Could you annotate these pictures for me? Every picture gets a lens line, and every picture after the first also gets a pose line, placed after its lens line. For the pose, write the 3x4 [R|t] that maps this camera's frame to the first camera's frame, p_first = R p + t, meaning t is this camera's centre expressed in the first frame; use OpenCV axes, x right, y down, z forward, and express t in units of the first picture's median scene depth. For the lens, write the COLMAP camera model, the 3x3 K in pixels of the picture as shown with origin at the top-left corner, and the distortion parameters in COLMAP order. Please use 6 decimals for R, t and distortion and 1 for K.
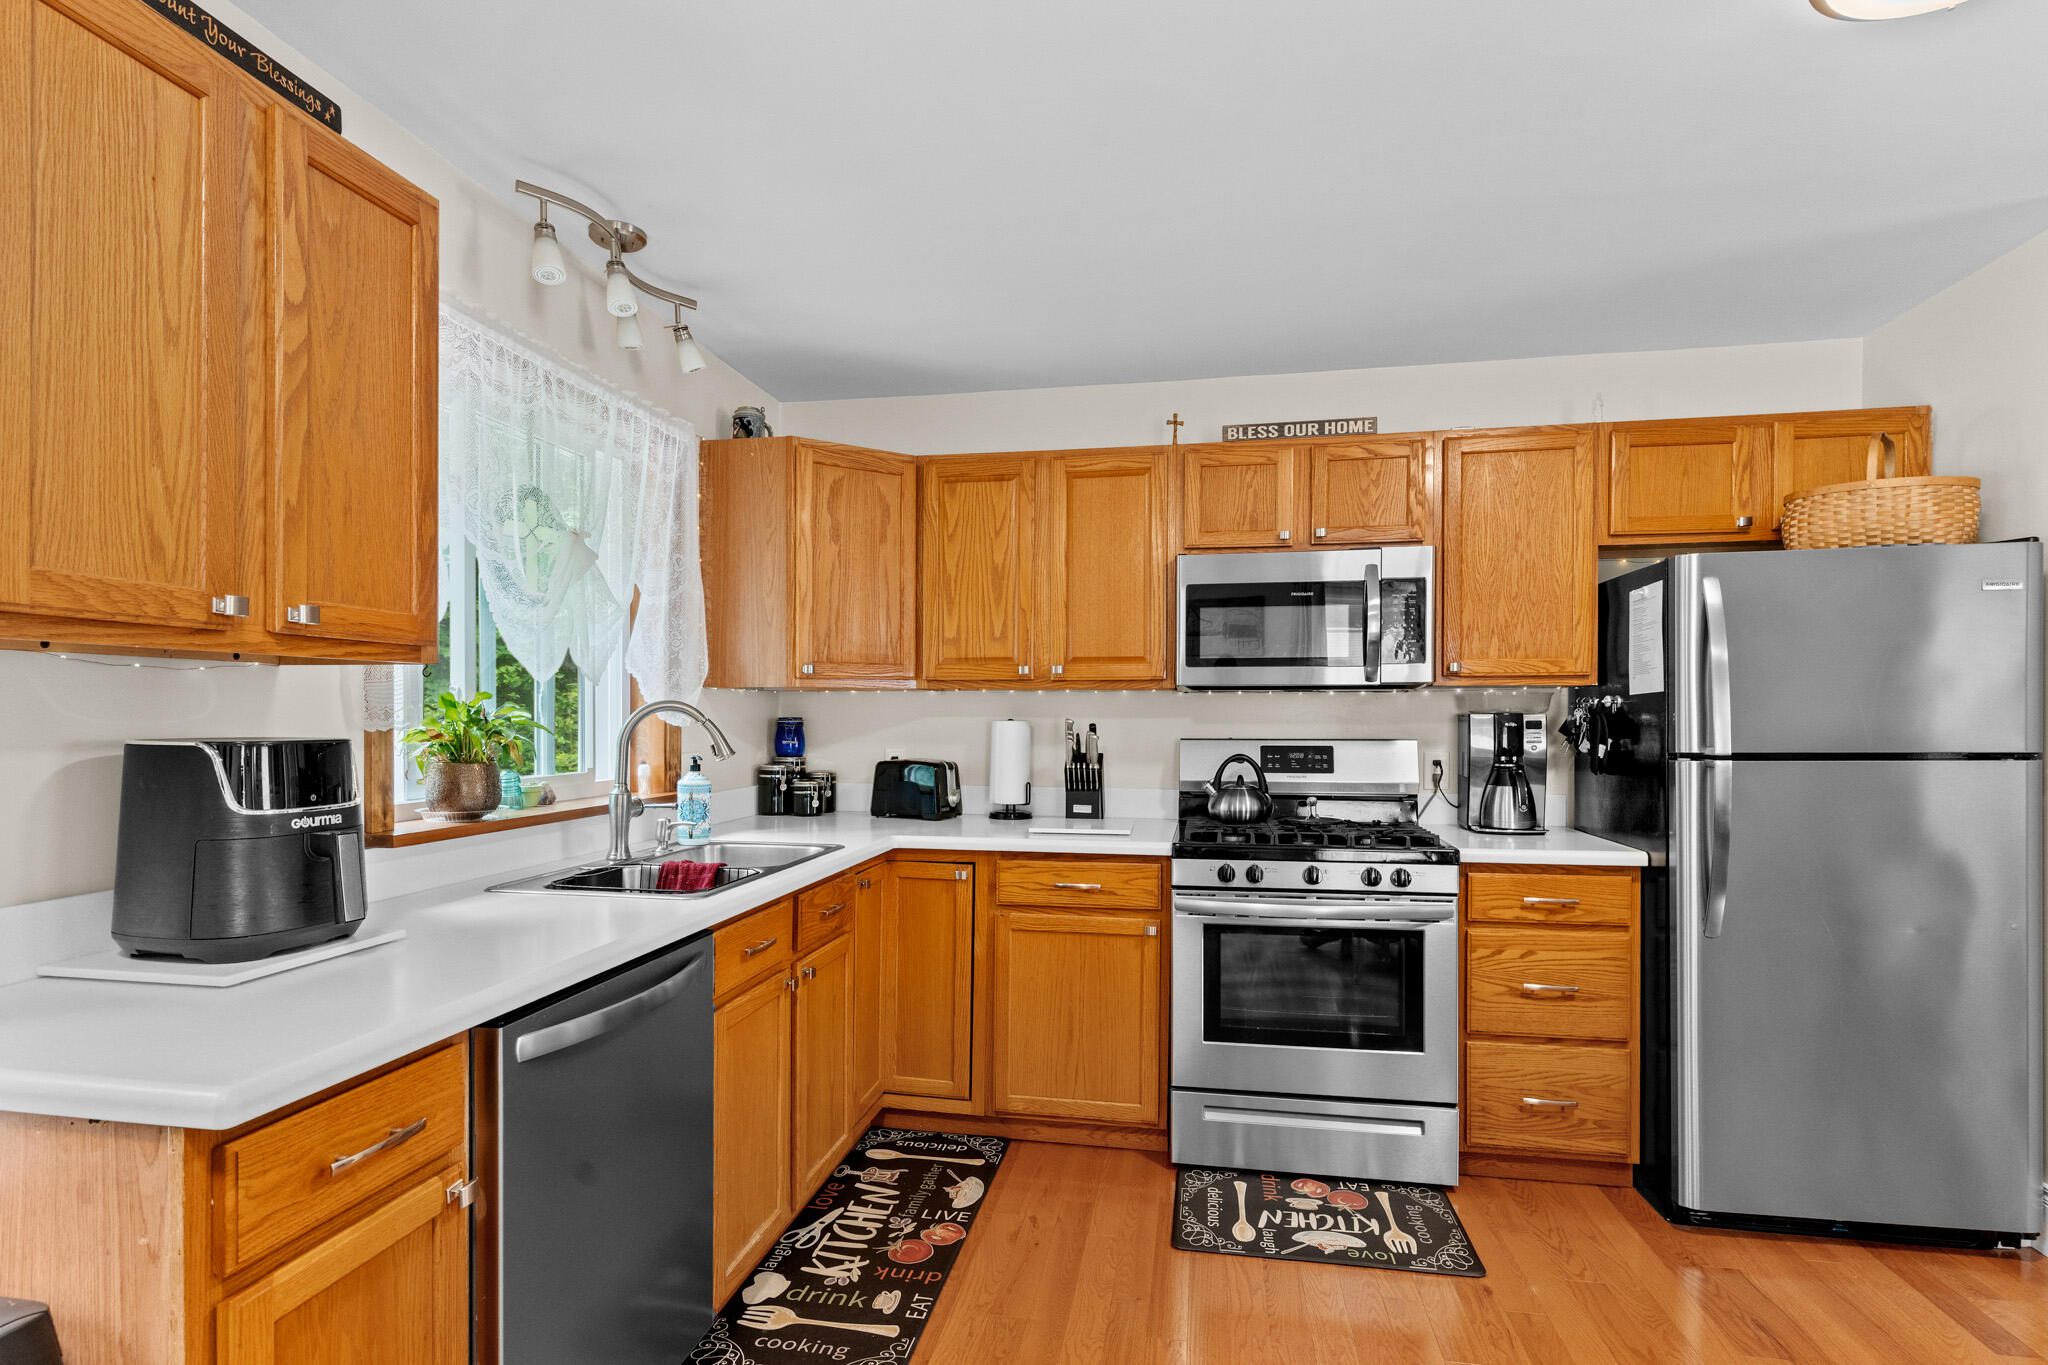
lens RADIAL K [[992.6, 0, 1019.7], [0, 992.6, 715.0], [0, 0, 1]] dist [0.000686, 0.000030]
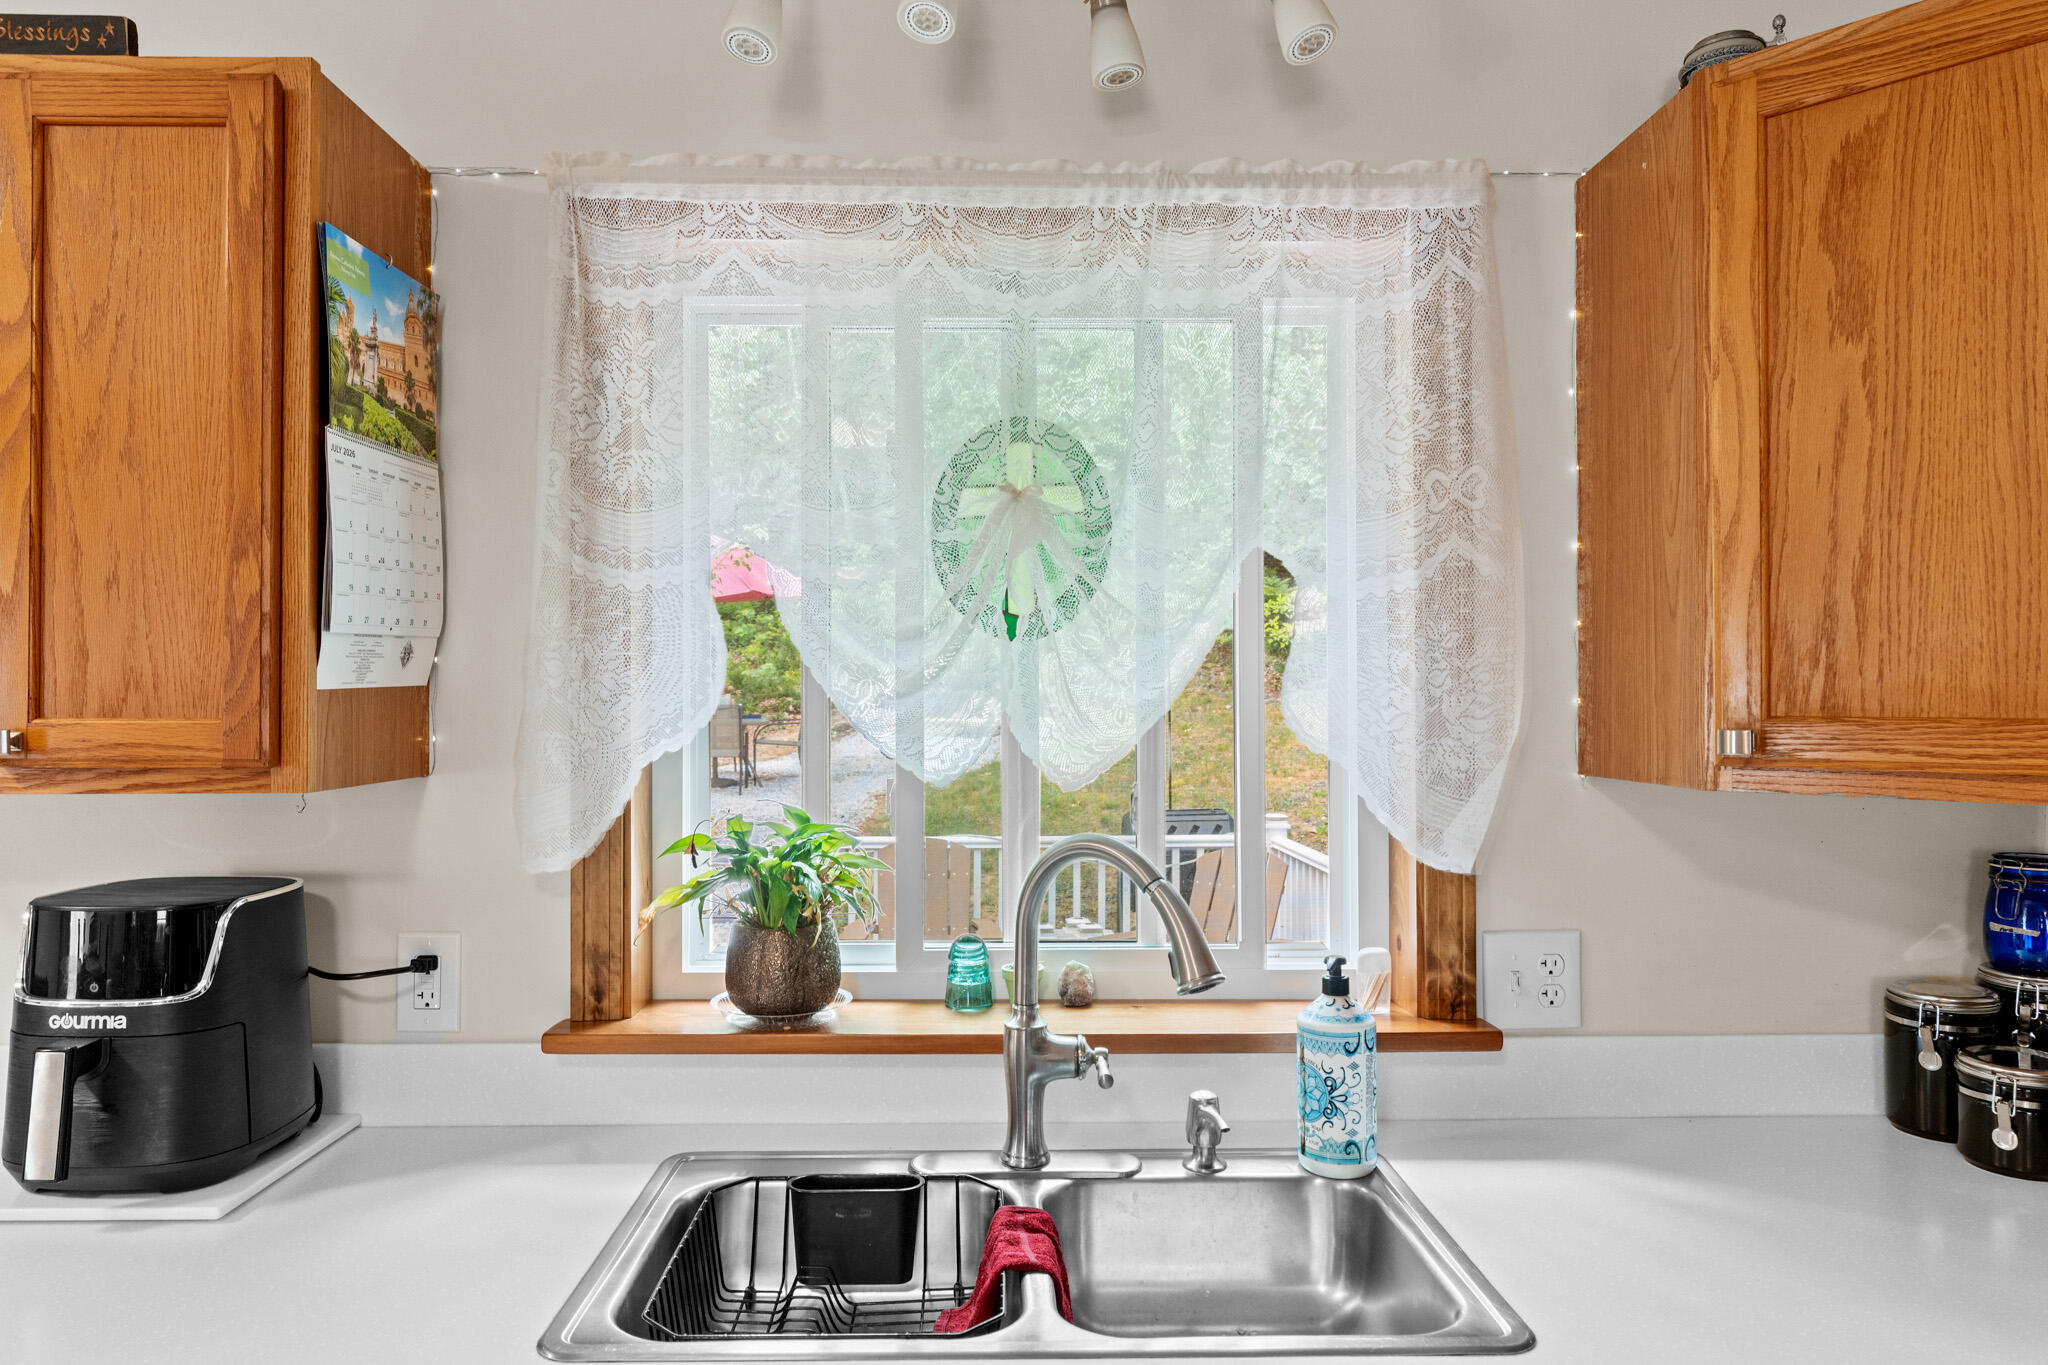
lens RADIAL K [[1368.4, 0, 1024.0], [0, 1368.4, 682.5], [0, 0, 1]] dist [0.004878, 0.001240]
pose [[0.205206, -0.014725, -0.978608, 0.212605], [-0.003311, 0.999871, -0.015739, -0.065224], [0.978713, 0.006470, 0.205131, 0.758367]]
